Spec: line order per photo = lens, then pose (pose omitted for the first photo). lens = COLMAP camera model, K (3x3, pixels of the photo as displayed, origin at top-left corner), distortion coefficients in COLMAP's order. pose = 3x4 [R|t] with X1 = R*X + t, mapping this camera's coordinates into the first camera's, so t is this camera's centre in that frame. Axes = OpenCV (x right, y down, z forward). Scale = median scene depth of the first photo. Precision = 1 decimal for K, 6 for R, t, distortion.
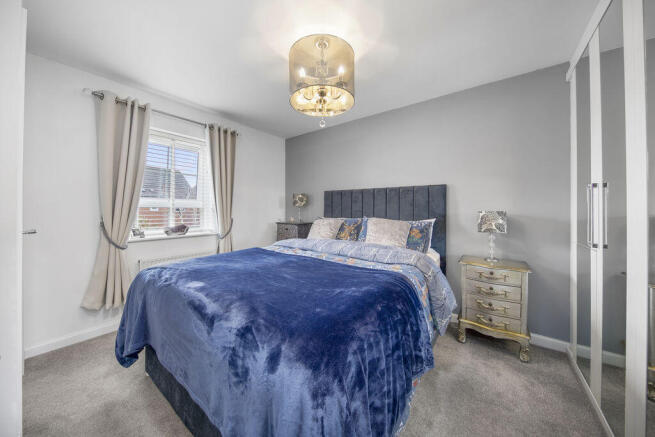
lens RADIAL K [[223.8, 0, 335.2], [0, 223.8, 211.3], [0, 0, 1]] dist [0.000263, -0.003439]
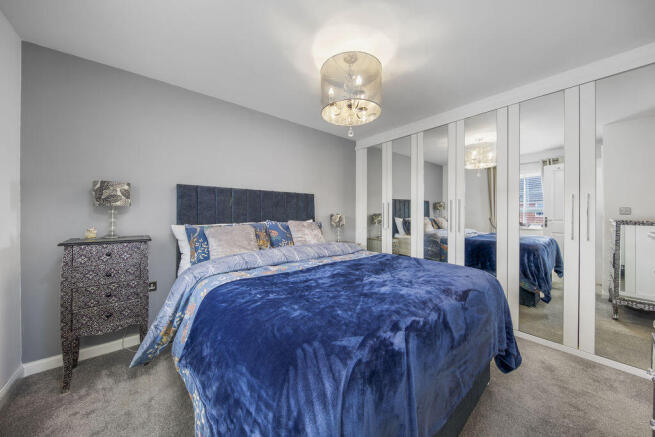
lens RADIAL K [[223.8, 0, 335.2], [0, 223.8, 211.3], [0, 0, 1]] dist [0.000263, -0.003439]
pose [[0.213361, 0.007293, 0.976946, -0.668539], [0.007976, 0.999926, -0.009207, -0.003081], [-0.976941, 0.009757, 0.213287, 0.496210]]
